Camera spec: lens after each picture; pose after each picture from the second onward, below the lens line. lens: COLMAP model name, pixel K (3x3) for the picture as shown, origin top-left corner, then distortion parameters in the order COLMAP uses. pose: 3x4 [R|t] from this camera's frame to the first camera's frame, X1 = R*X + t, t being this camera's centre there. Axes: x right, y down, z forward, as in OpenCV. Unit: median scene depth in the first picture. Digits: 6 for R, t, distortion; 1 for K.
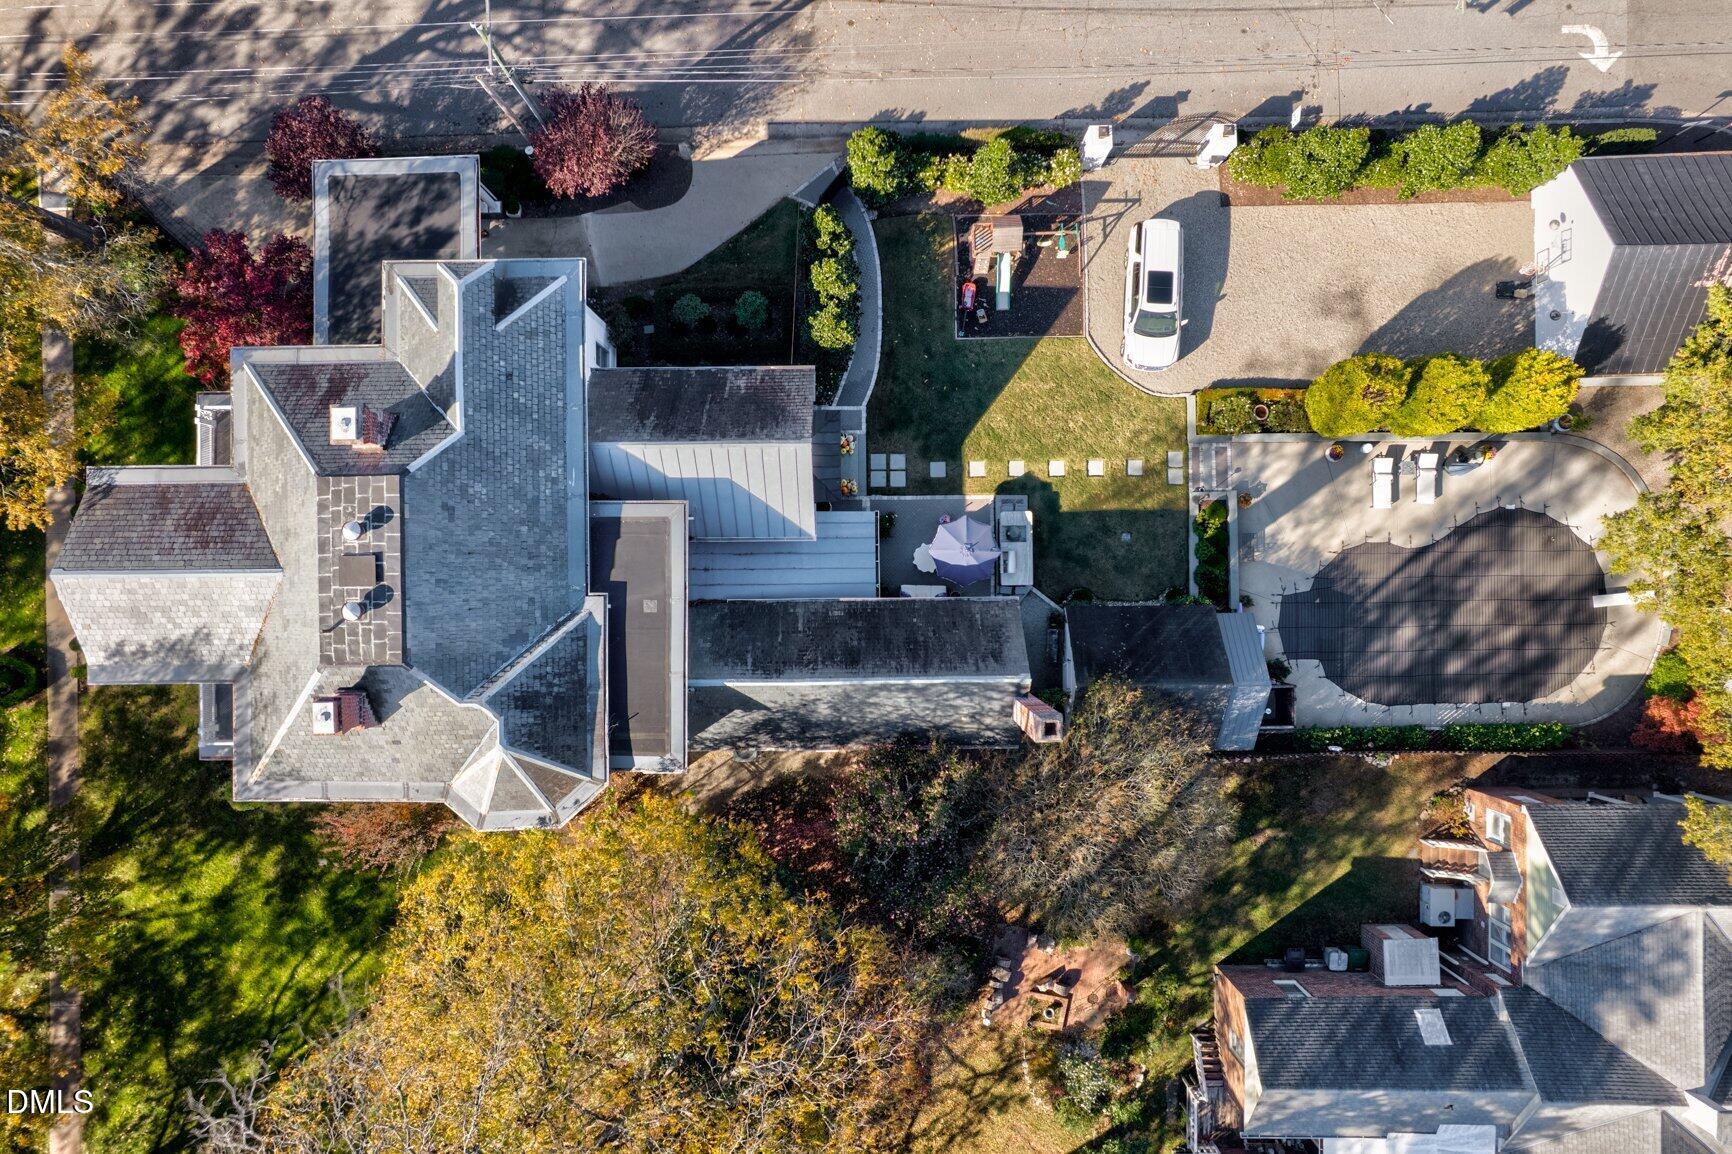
lens RADIAL K [[1106.6, 0, 862.9], [0, 1106.6, 574.4], [0, 0, 1]] dist [-0.088416, 0.081741]
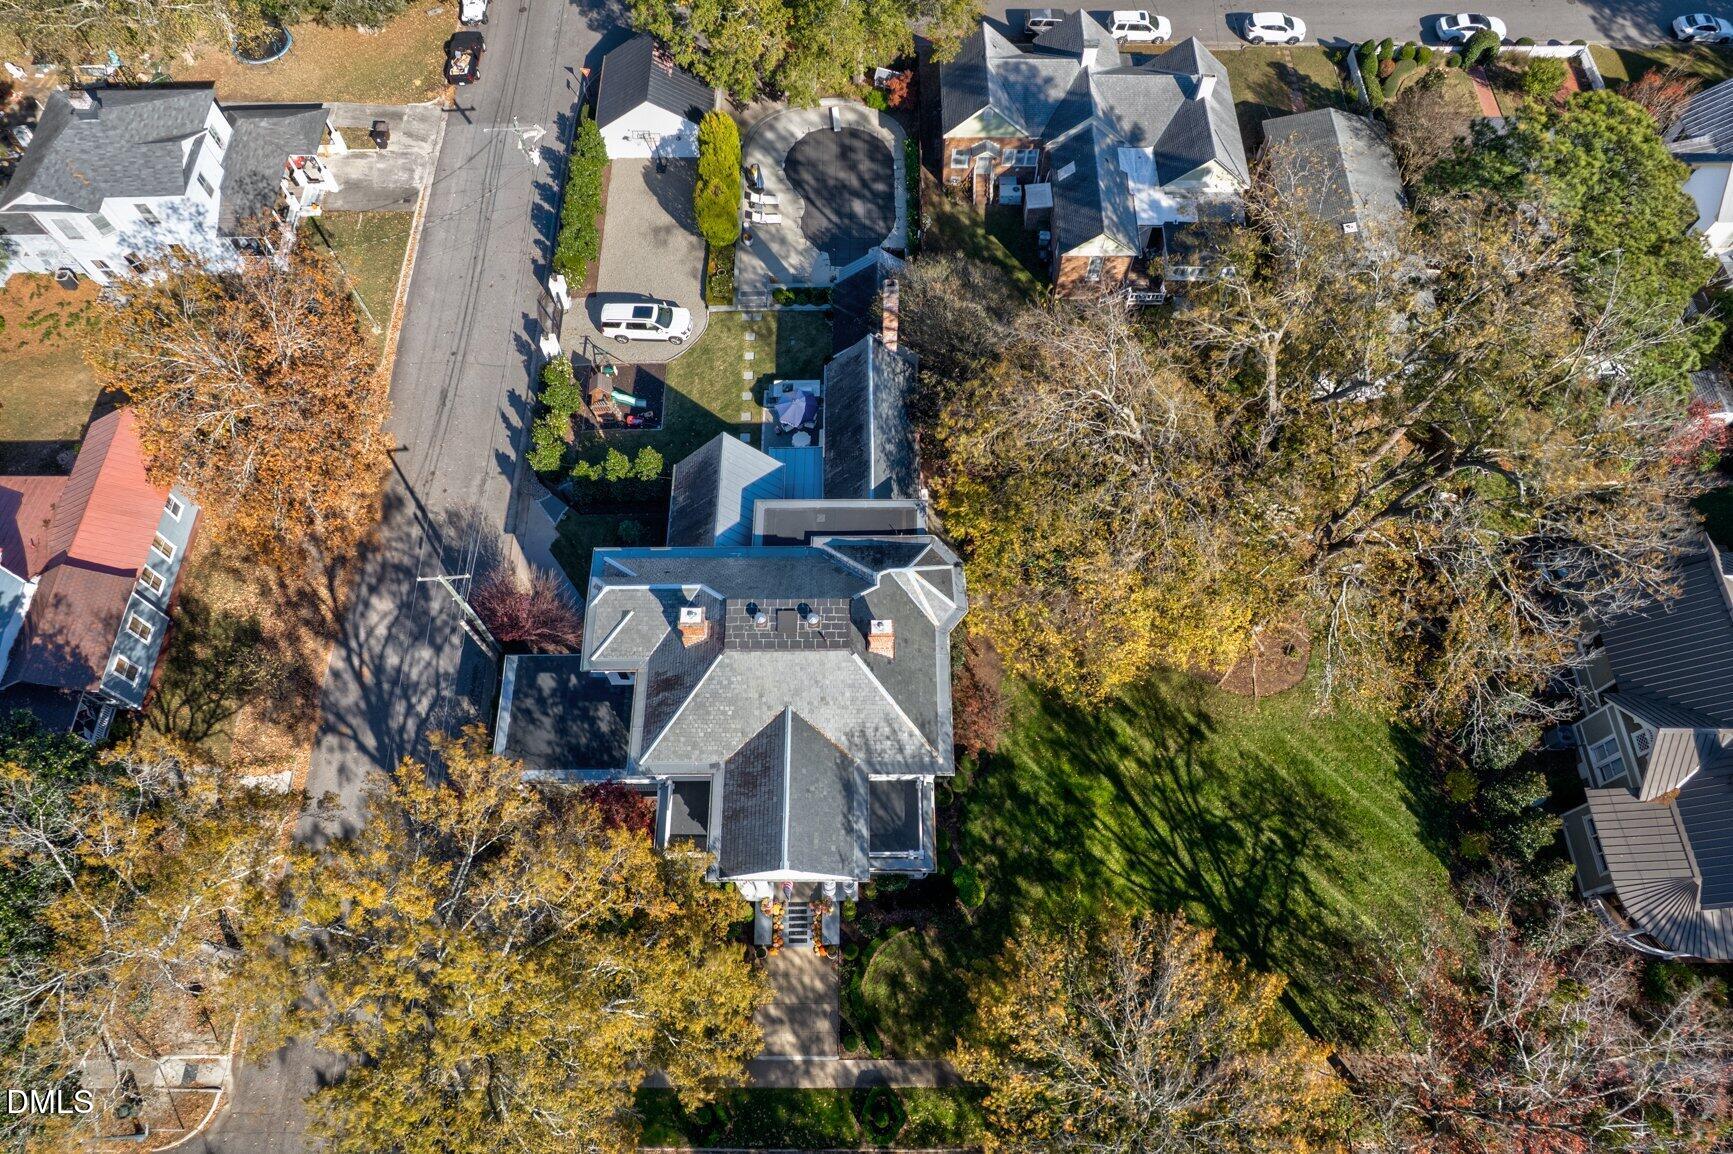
lens RADIAL K [[1107.2, 0, 863.4], [0, 1107.2, 574.4], [0, 0, 1]] dist [-0.088416, 0.081741]
pose [[0.006406, -0.894157, 0.447708, -0.824166], [0.999964, 0.003199, -0.007920, 0.086888], [0.005650, 0.447742, 0.894145, -0.310033]]
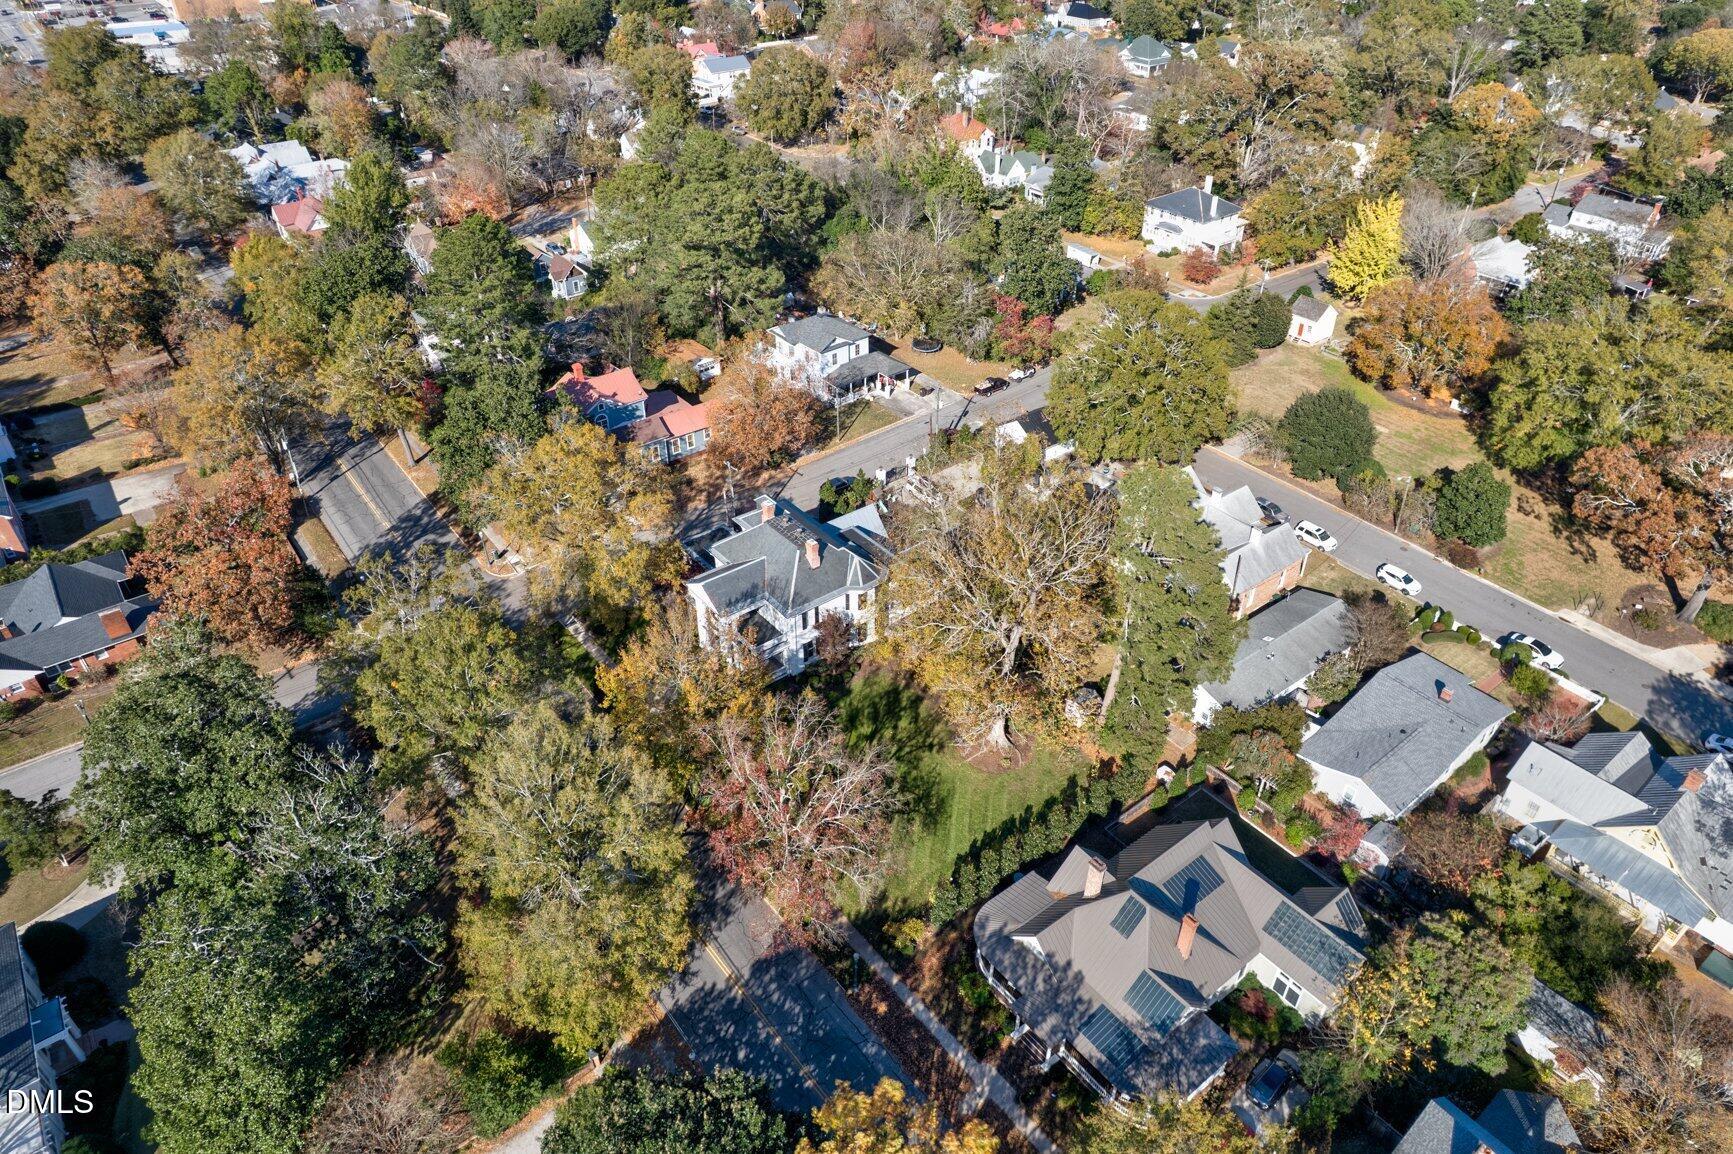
lens RADIAL K [[1054.6, 0, 866.5], [0, 1054.6, 577.0], [0, 0, 1]] dist [-0.003651, -0.000510]
pose [[0.787236, -0.396150, 0.472572, -1.441473], [0.616267, 0.478361, -0.625609, 1.674955], [0.021775, 0.783732, 0.620717, -0.732895]]
